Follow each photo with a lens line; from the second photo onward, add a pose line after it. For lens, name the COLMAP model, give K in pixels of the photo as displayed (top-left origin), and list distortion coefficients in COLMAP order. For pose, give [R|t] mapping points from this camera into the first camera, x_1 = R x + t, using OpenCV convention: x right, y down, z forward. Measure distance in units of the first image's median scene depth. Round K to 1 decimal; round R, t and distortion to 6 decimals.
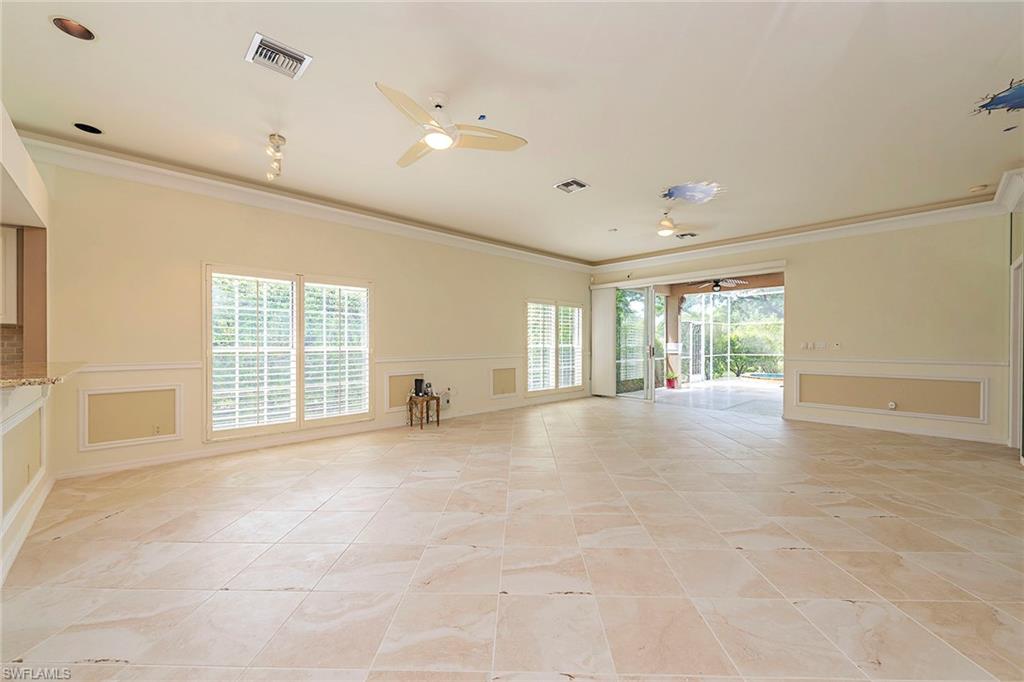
lens RADIAL K [[416.5, 0, 512.0], [0, 416.5, 341.0], [0, 0, 1]] dist [-0.002668, -0.000371]
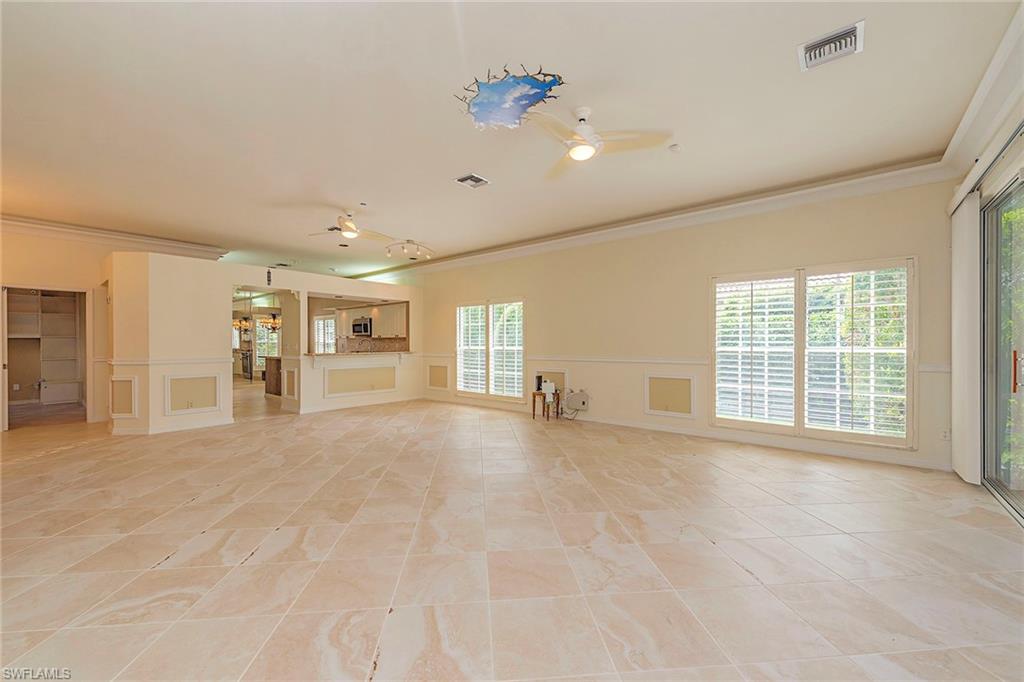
lens RADIAL K [[397.6, 0, 516.6], [0, 397.6, 344.3], [0, 0, 1]] dist [-0.010386, 0.000078]
pose [[0.122250, 0.005762, -0.992483, 0.592929], [0.004425, 0.999970, 0.006350, -0.003324], [0.992489, -0.005168, 0.122221, 0.540000]]
